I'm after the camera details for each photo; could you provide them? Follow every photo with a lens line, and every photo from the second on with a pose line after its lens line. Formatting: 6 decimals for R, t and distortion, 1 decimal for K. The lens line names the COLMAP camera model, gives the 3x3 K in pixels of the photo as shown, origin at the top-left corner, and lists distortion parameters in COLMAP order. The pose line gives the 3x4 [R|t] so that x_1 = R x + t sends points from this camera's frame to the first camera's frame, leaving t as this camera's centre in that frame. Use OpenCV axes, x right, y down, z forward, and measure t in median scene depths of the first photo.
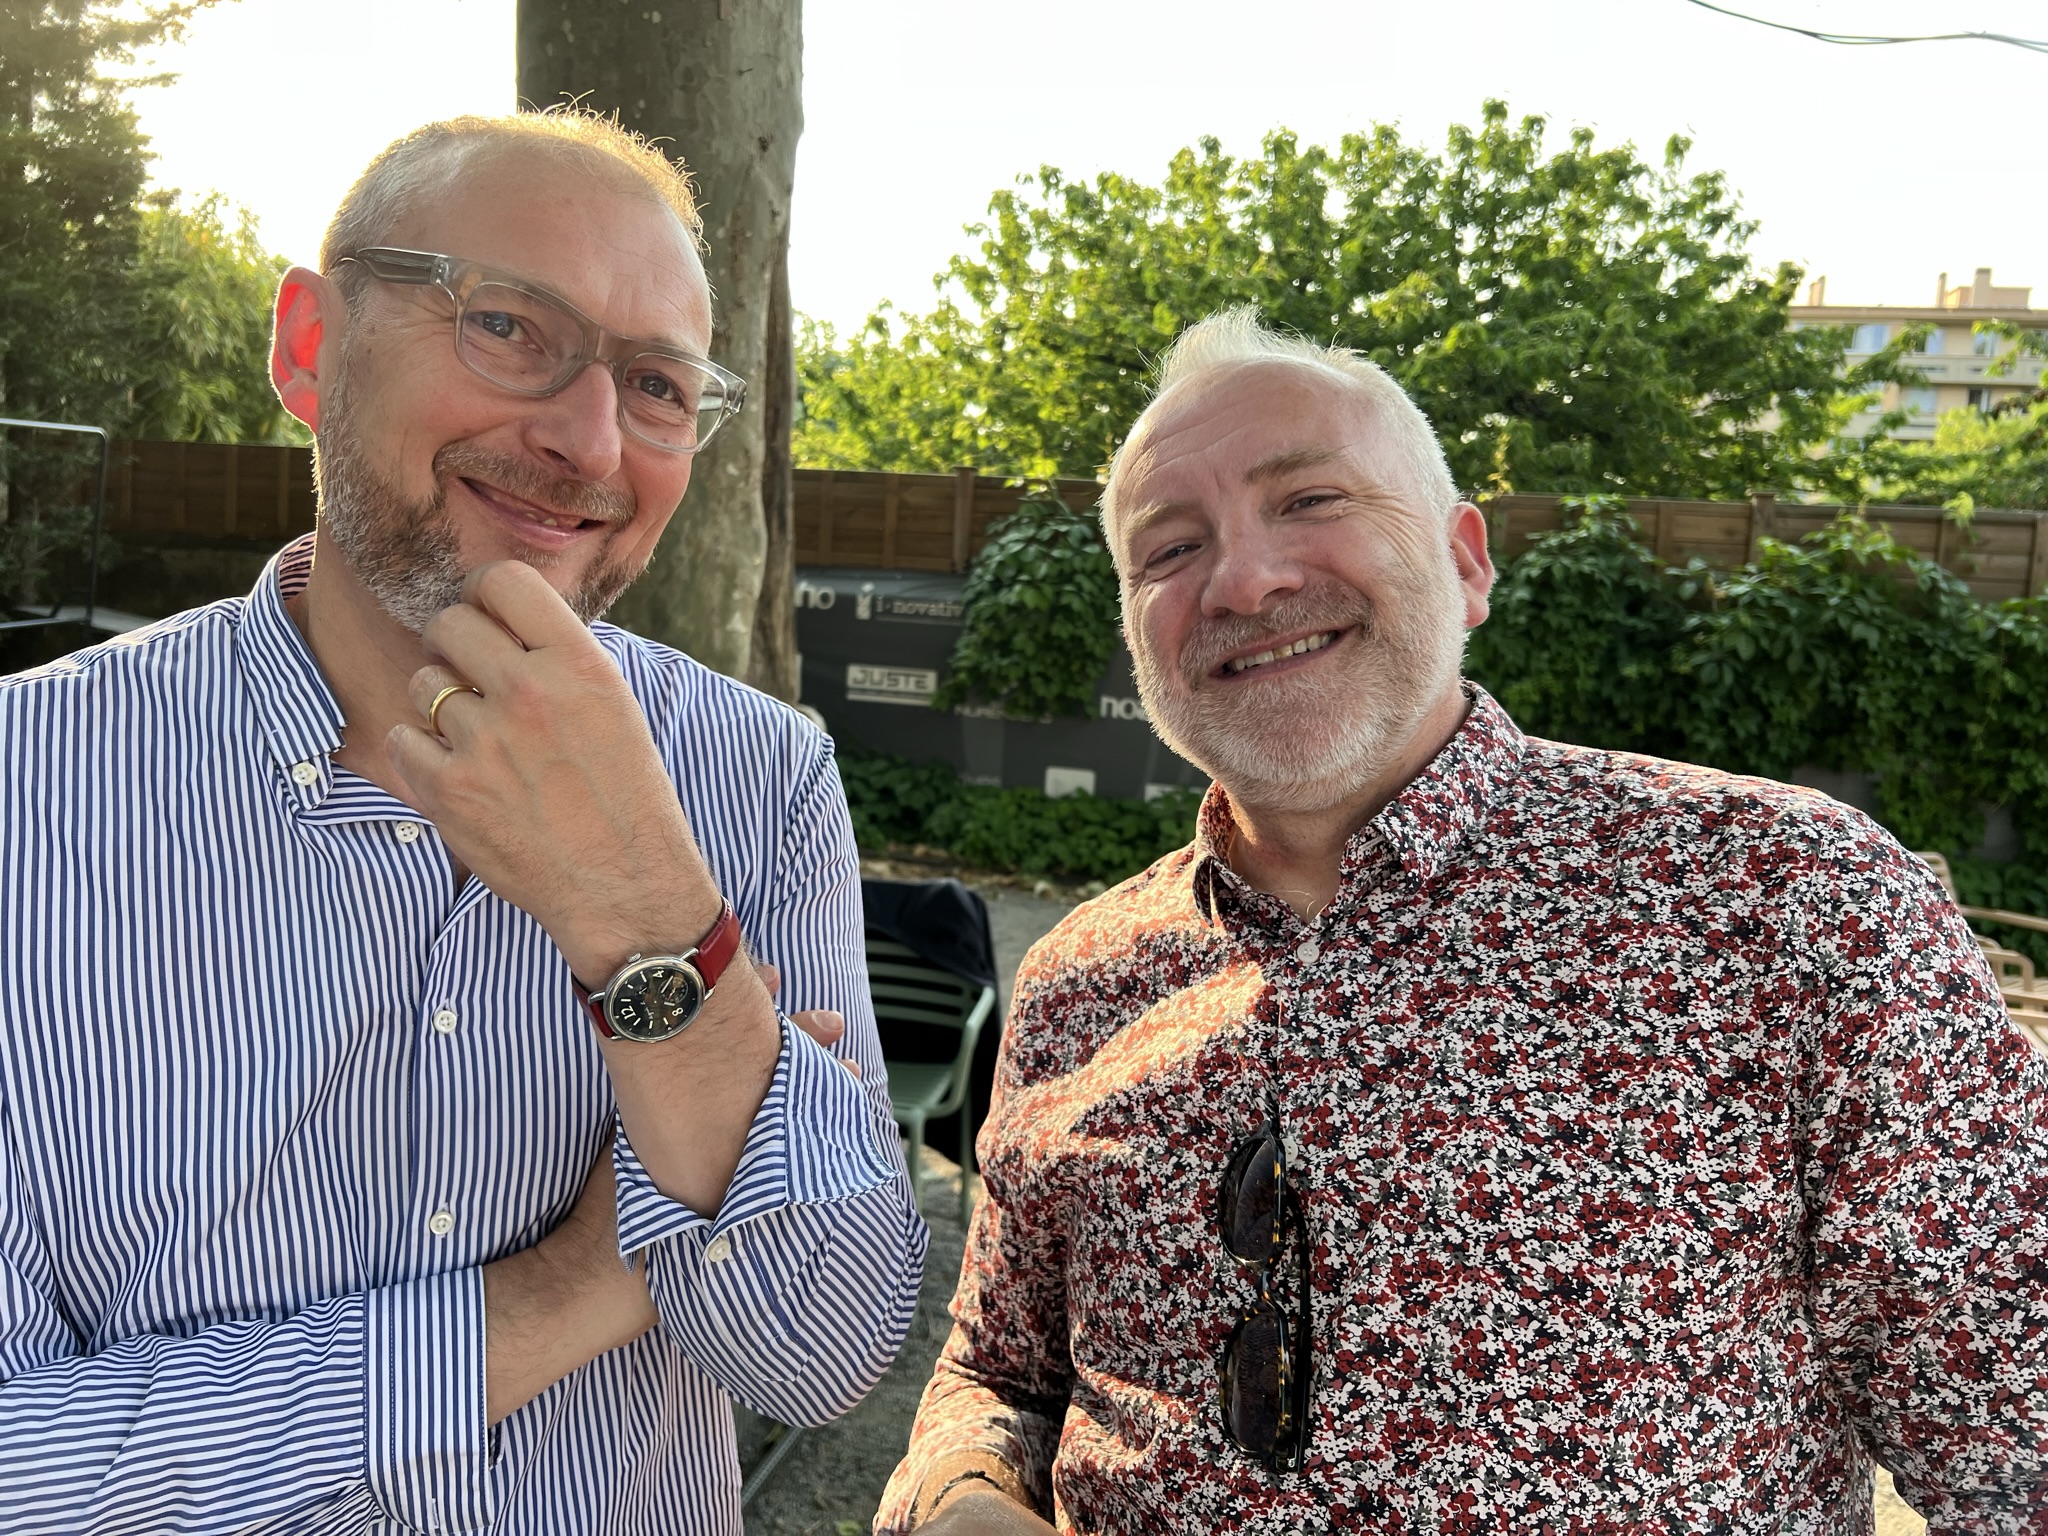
lens RADIAL K [[1534.5, 0, 1062.5], [0, 1534.5, 746.2], [0, 0, 1]] dist [0.043494, -0.052905]
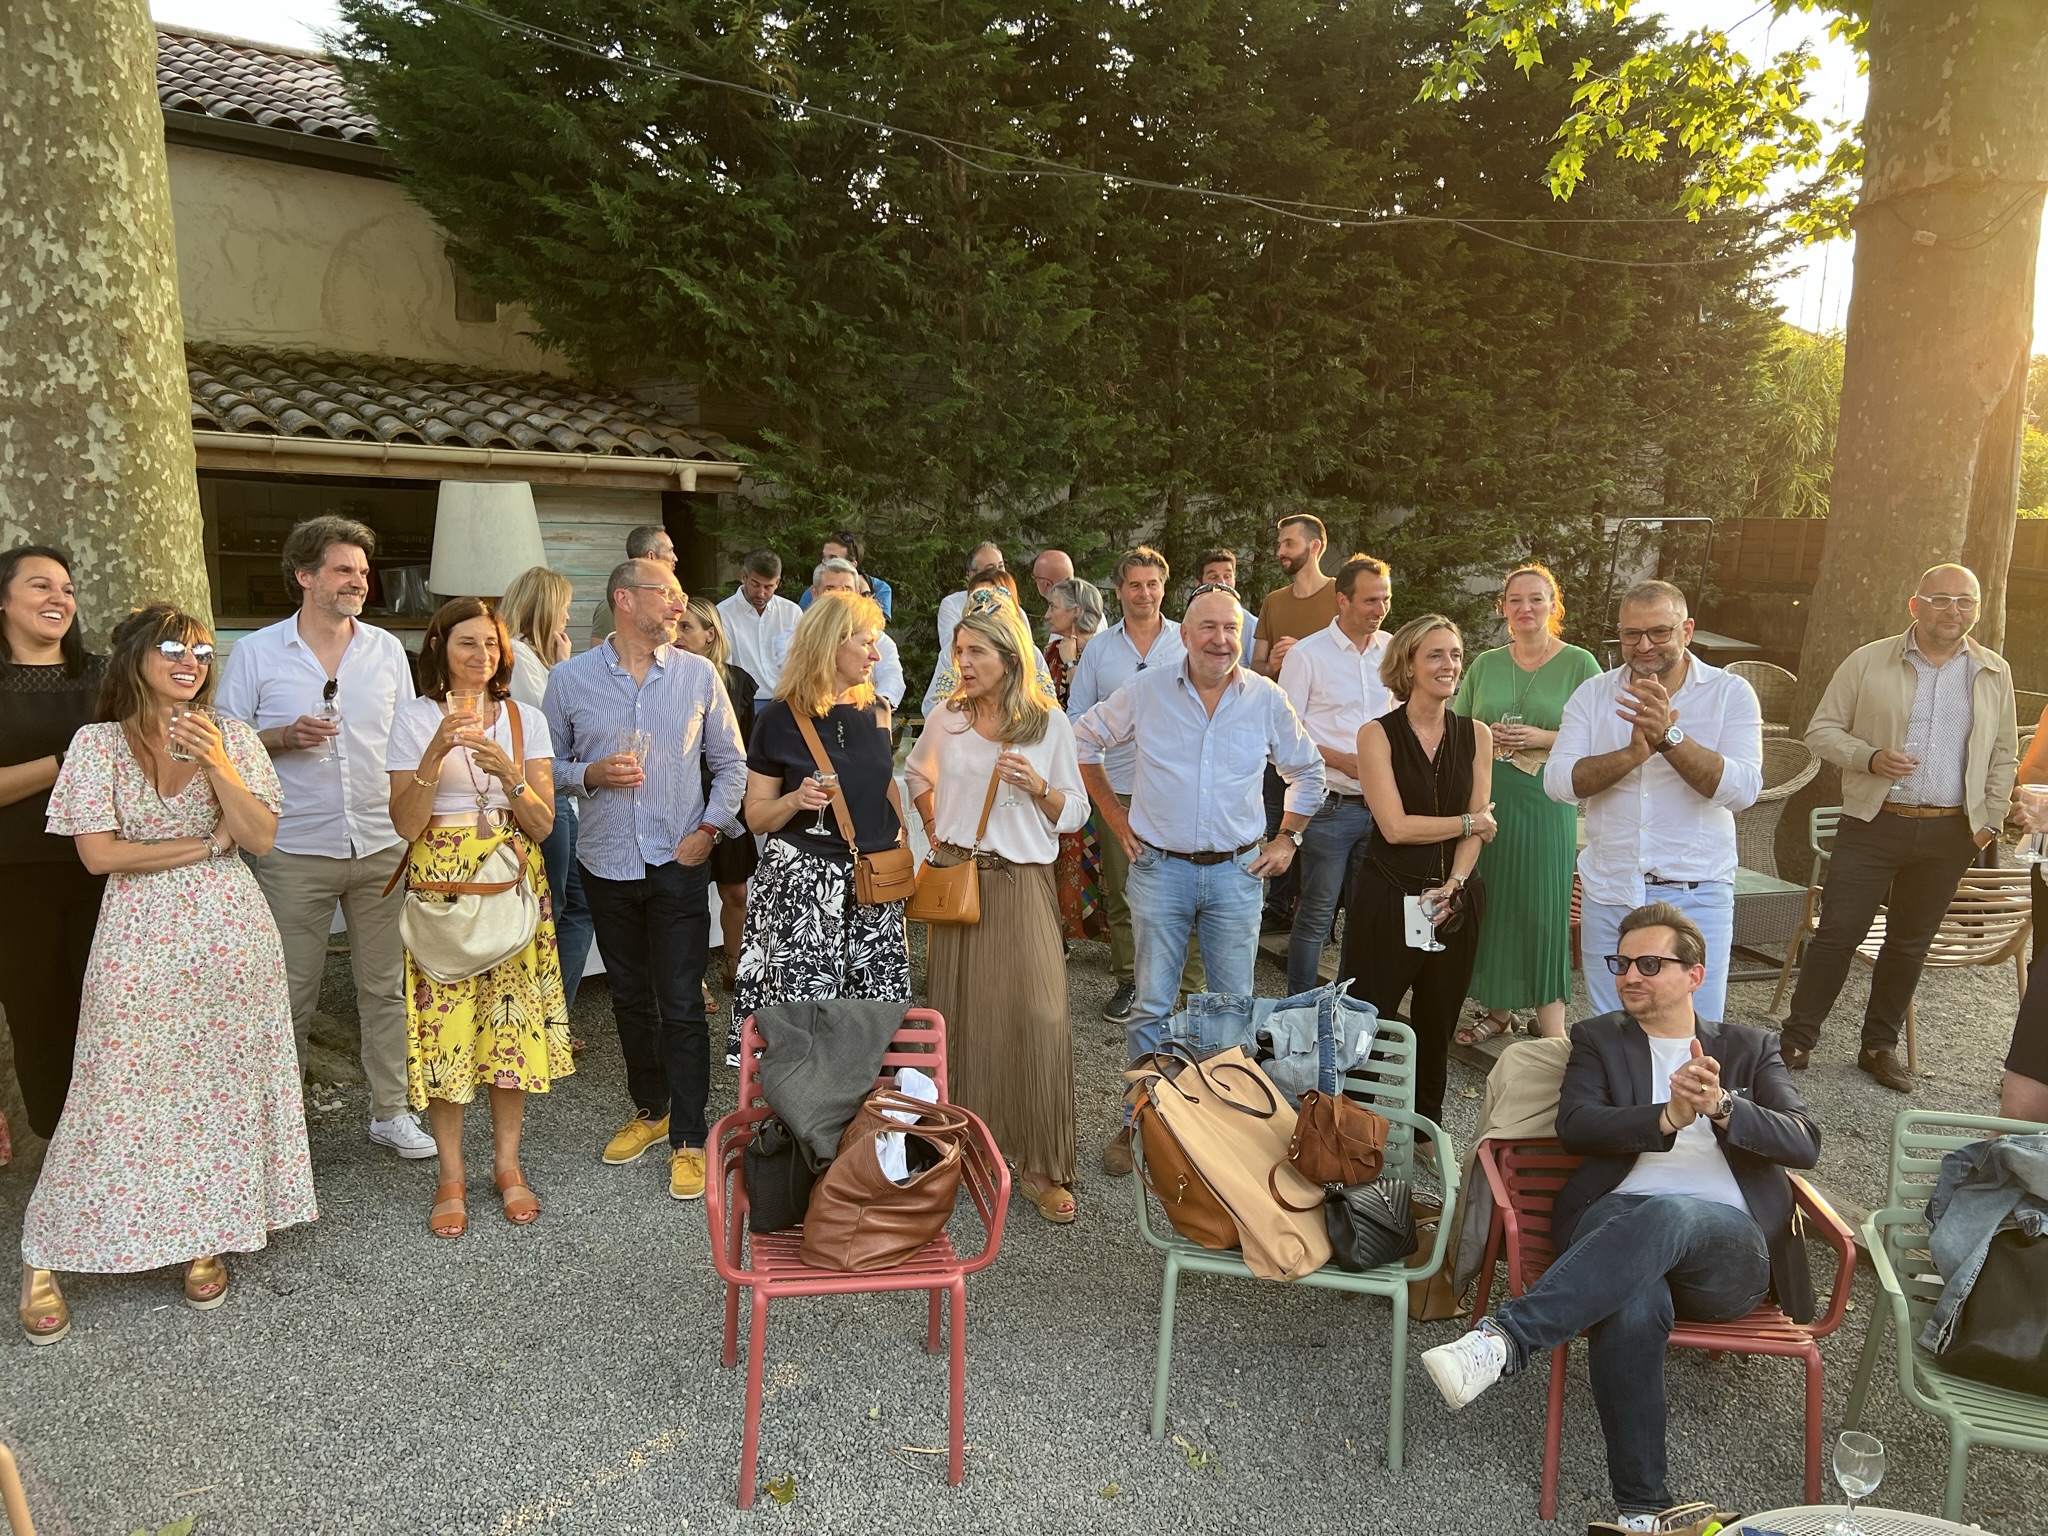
lens RADIAL K [[1534.5, 0, 1033.9], [0, 1534.5, 779.4], [0, 0, 1]] dist [0.043494, -0.052905]
pose [[0.524562, 0.096674, -0.845866, 0.268952], [-0.099500, 0.993685, 0.051864, 0.034264], [0.845538, 0.056958, 0.530868, -0.294040]]
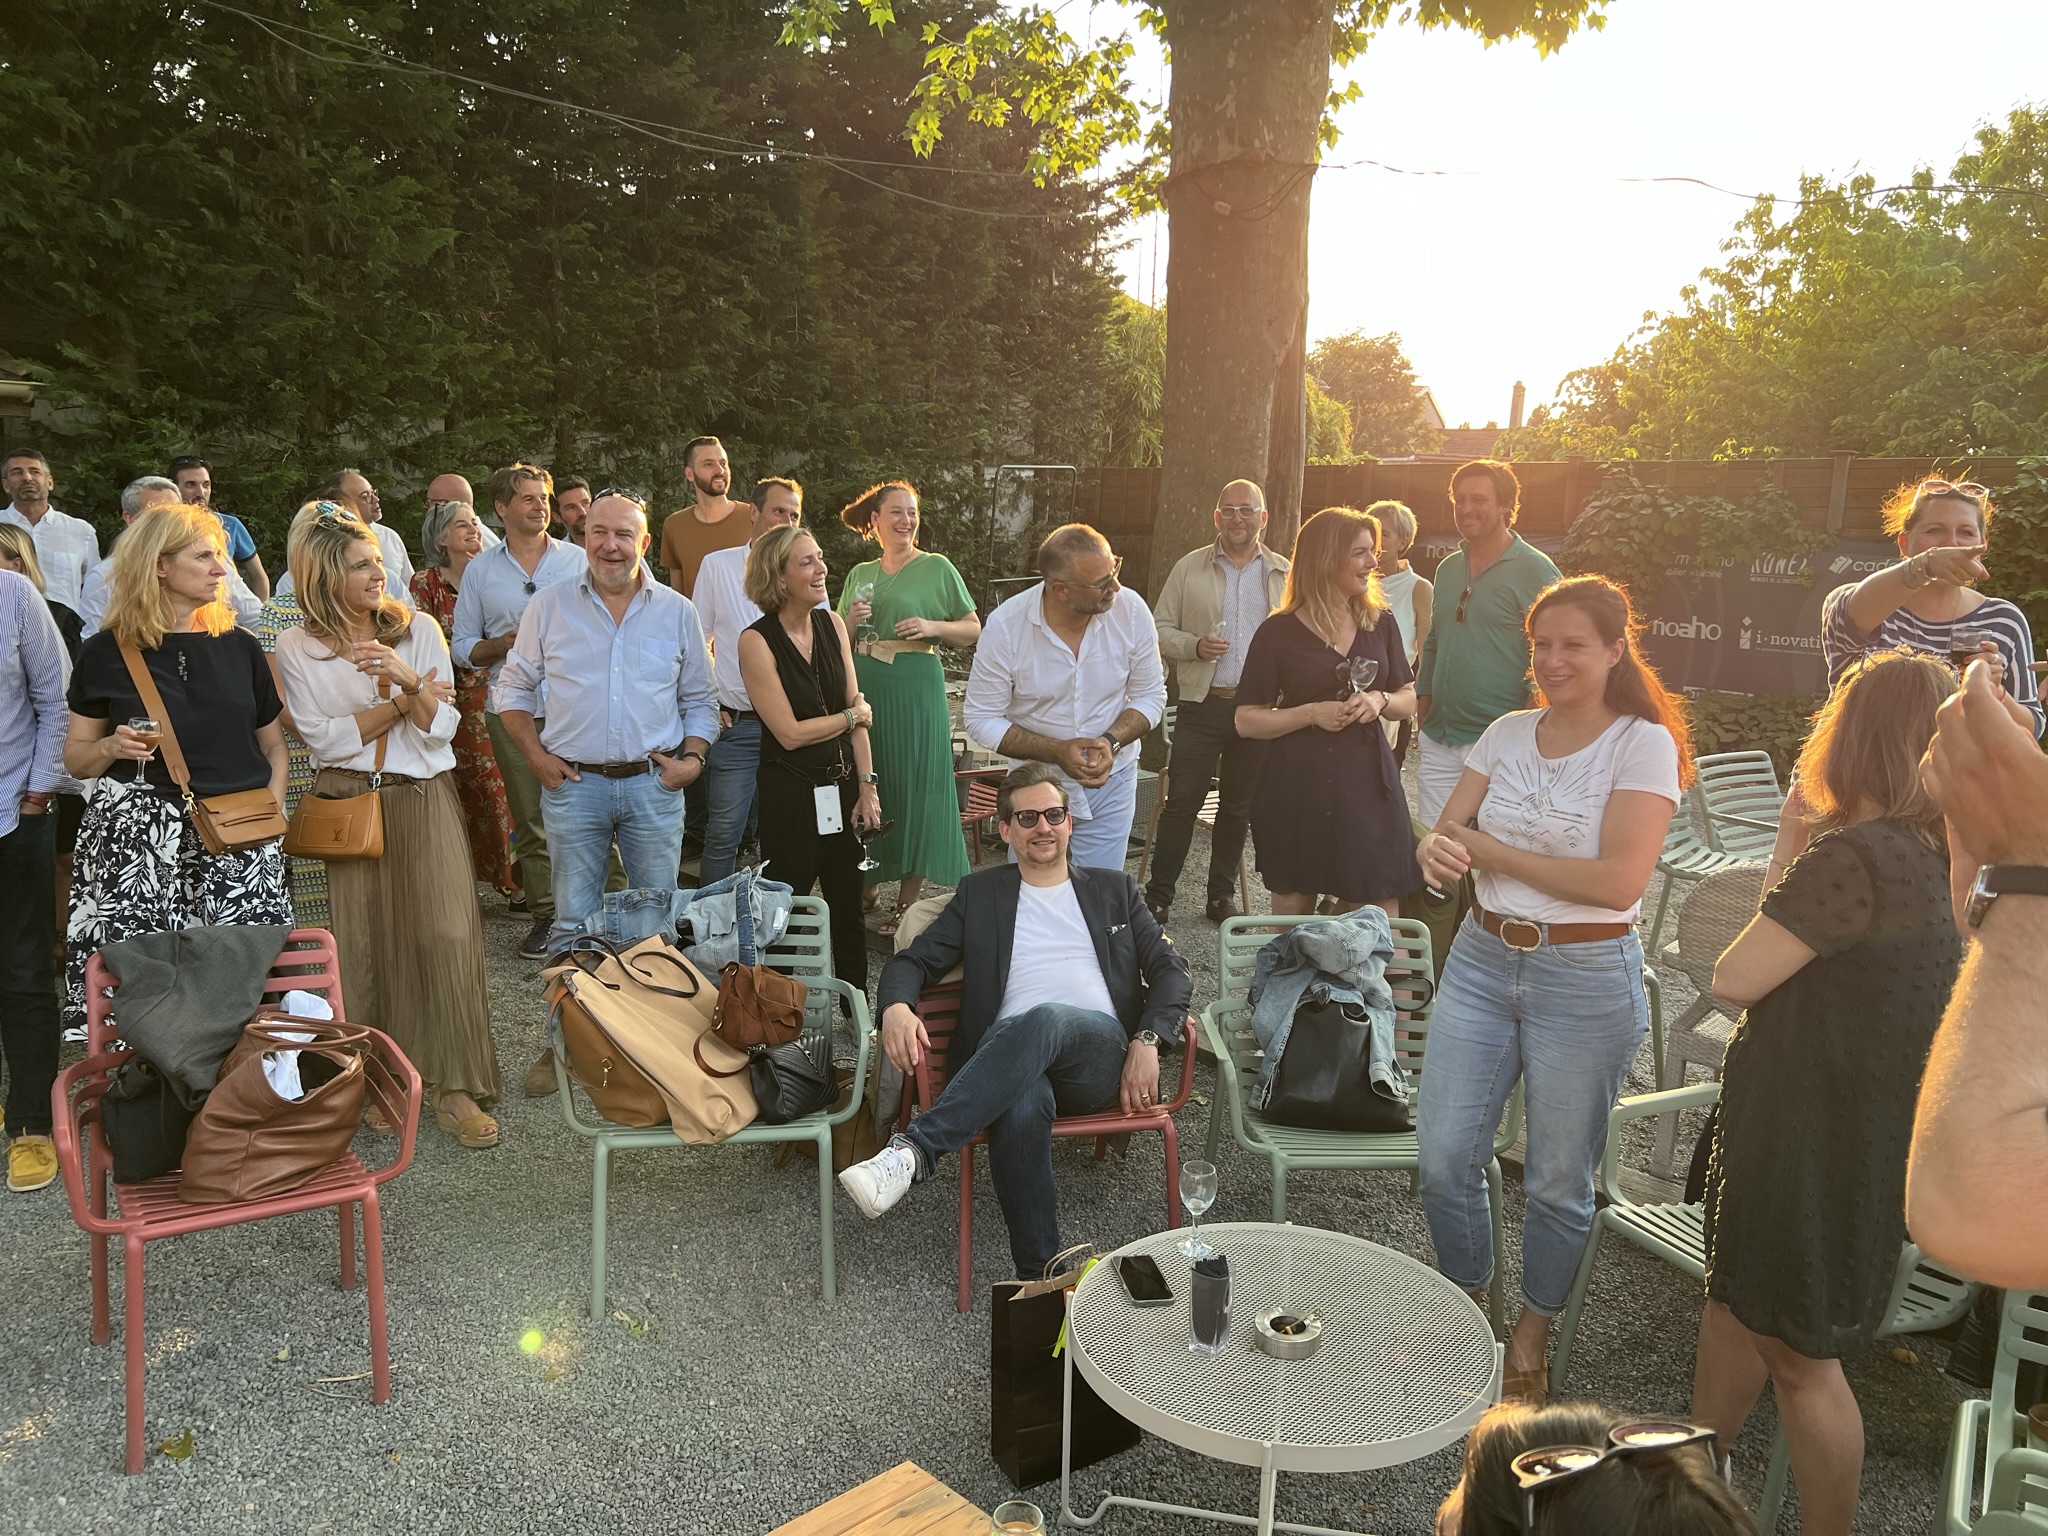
lens RADIAL K [[1534.5, 0, 1044.4], [0, 1534.5, 766.7], [0, 0, 1]] dist [0.043494, -0.052905]
pose [[0.804708, 0.063101, -0.590308, 0.280971], [-0.049072, 0.998002, 0.039787, 0.047877], [0.591640, -0.003049, 0.806197, -0.298657]]
